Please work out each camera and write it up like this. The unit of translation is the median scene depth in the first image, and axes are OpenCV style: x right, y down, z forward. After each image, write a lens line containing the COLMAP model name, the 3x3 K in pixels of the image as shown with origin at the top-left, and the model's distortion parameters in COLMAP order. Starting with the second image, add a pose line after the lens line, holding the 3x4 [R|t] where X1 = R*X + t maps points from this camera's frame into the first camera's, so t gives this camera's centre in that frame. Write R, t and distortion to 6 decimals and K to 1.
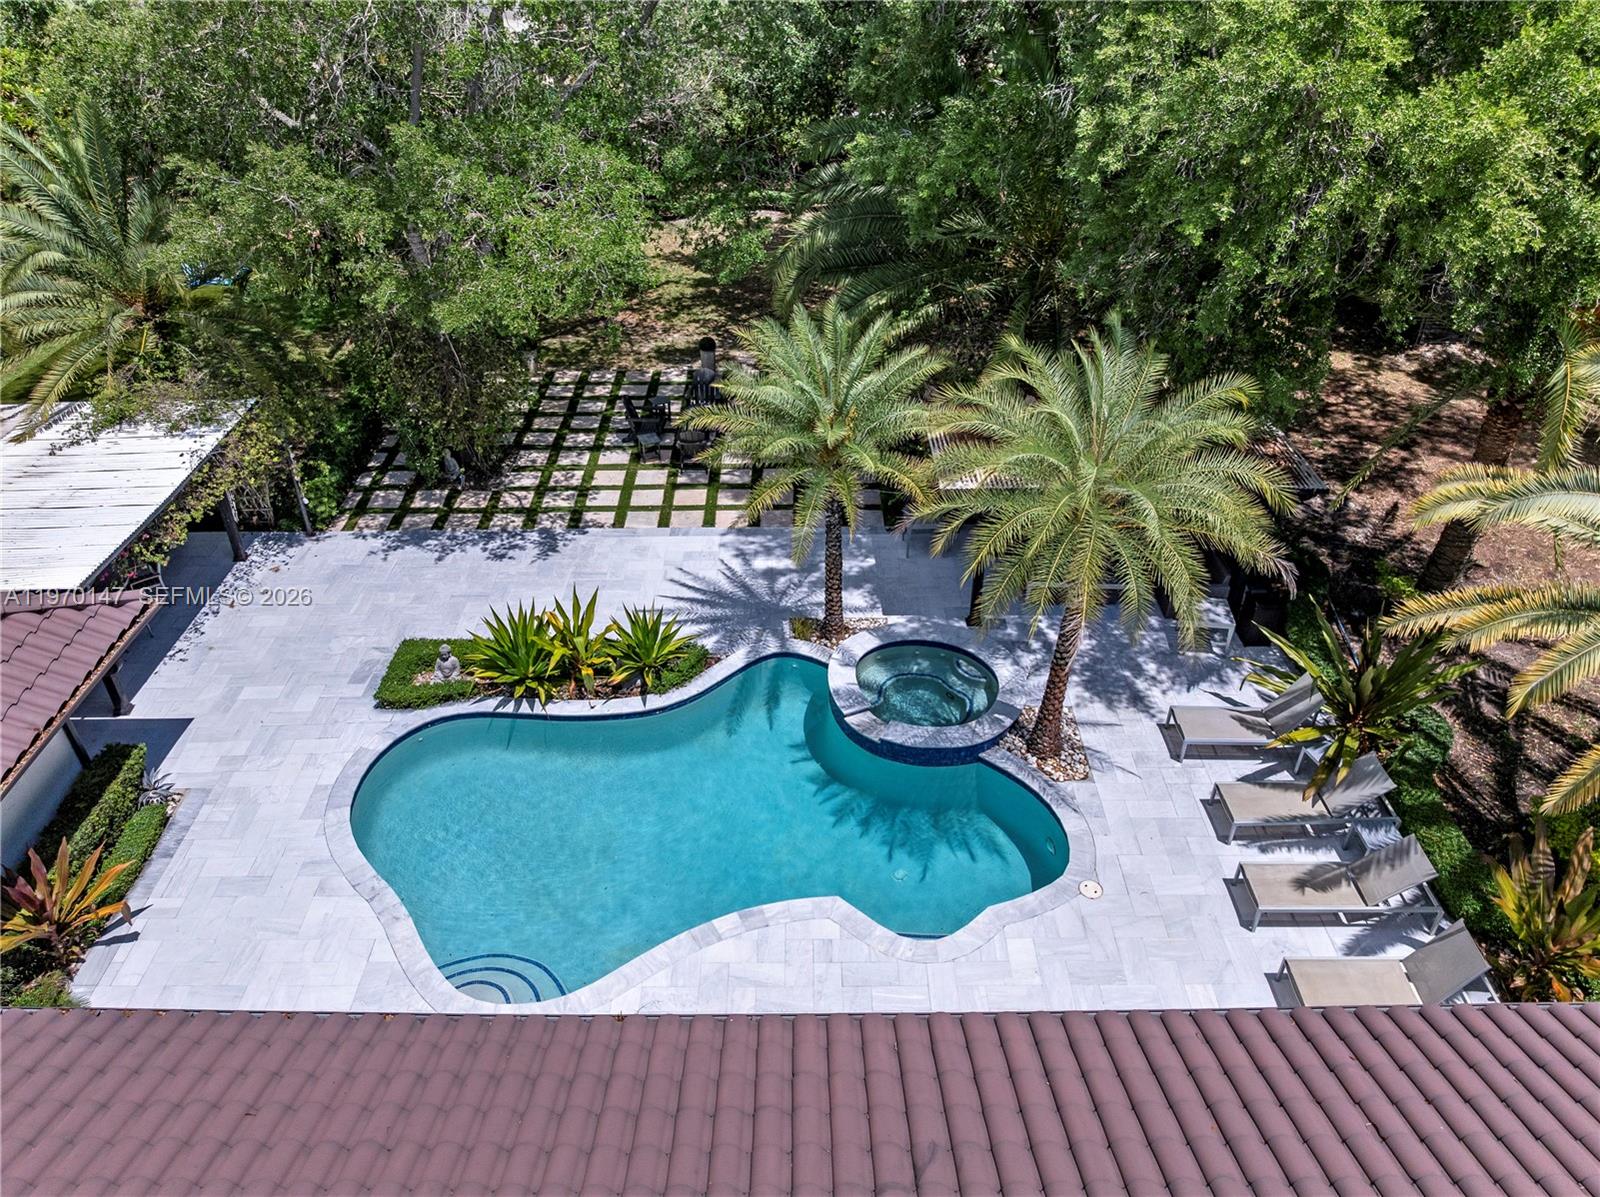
lens RADIAL K [[1156.9, 0, 797.3], [0, 1156.9, 557.4], [0, 0, 1]] dist [-0.050363, 0.003650]
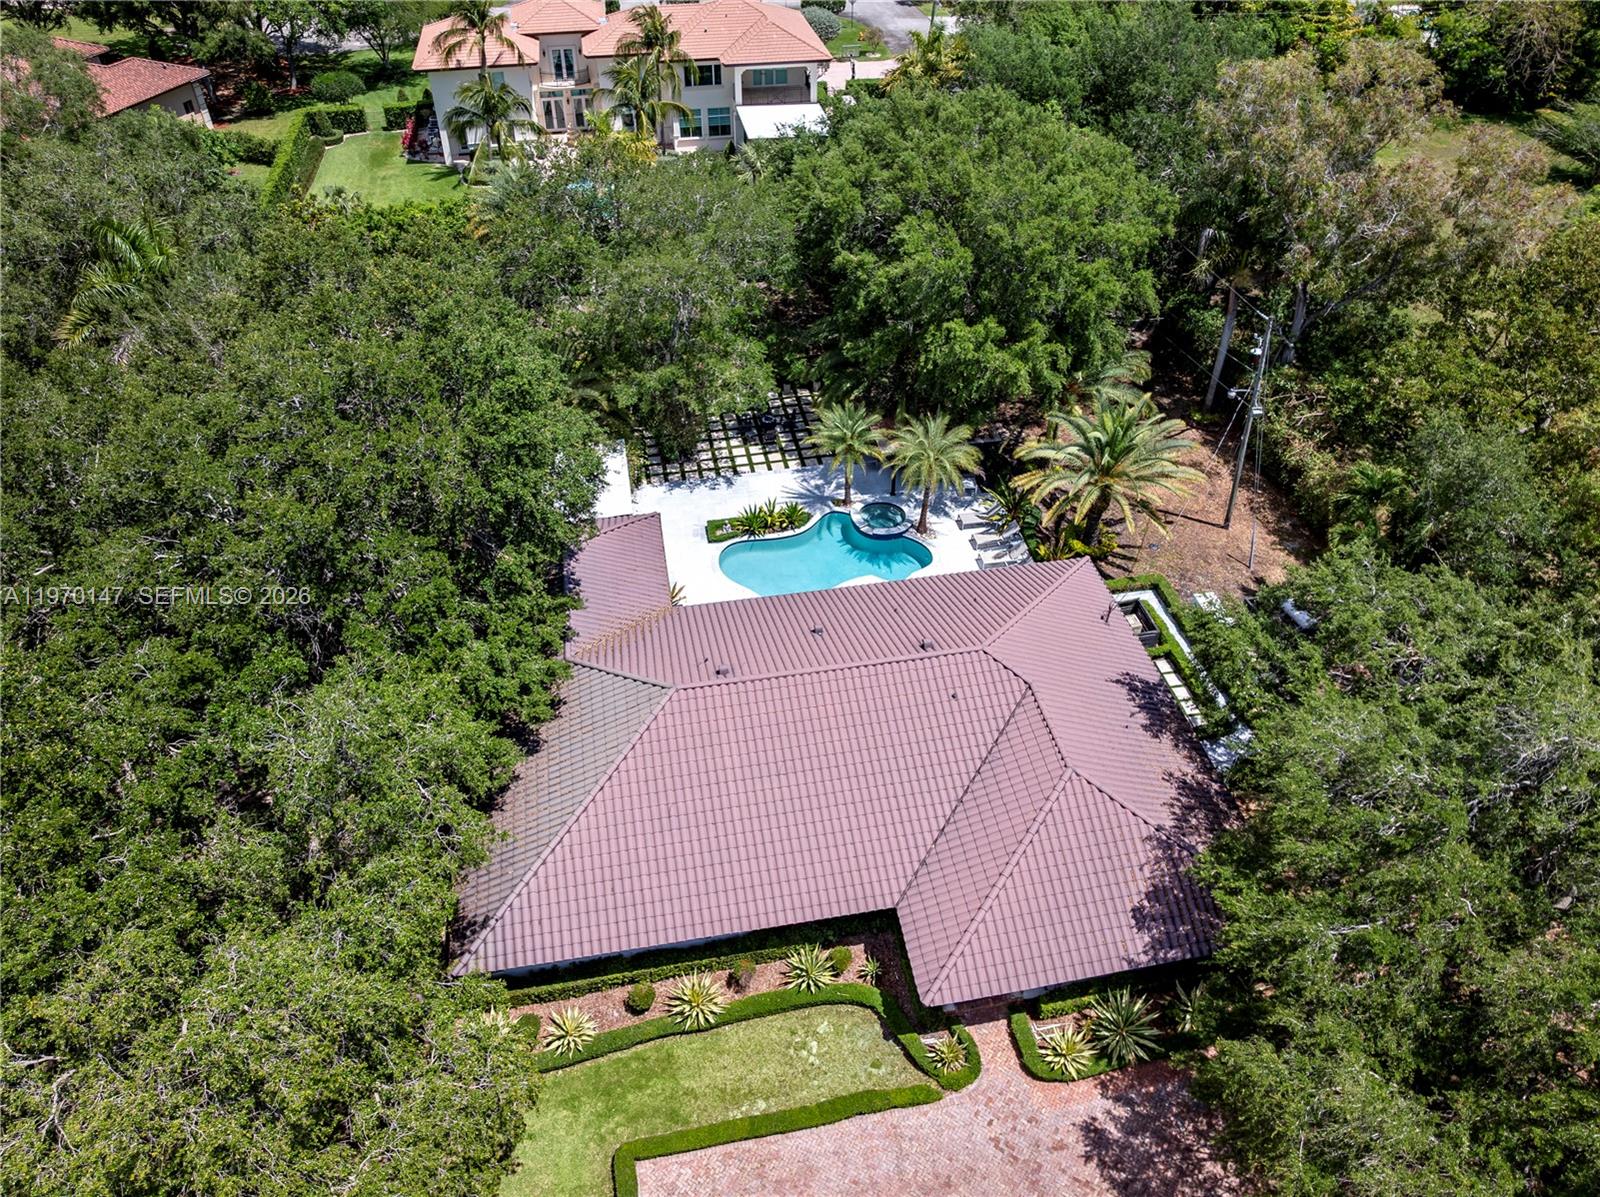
lens RADIAL K [[1156.9, 0, 797.3], [0, 1156.9, 557.4], [0, 0, 1]] dist [-0.050363, 0.003650]
pose [[0.982327, -0.112803, 0.149363, -0.600645], [0.095422, 0.988318, 0.118839, -0.175384], [-0.161024, -0.102486, 0.981615, -2.068276]]
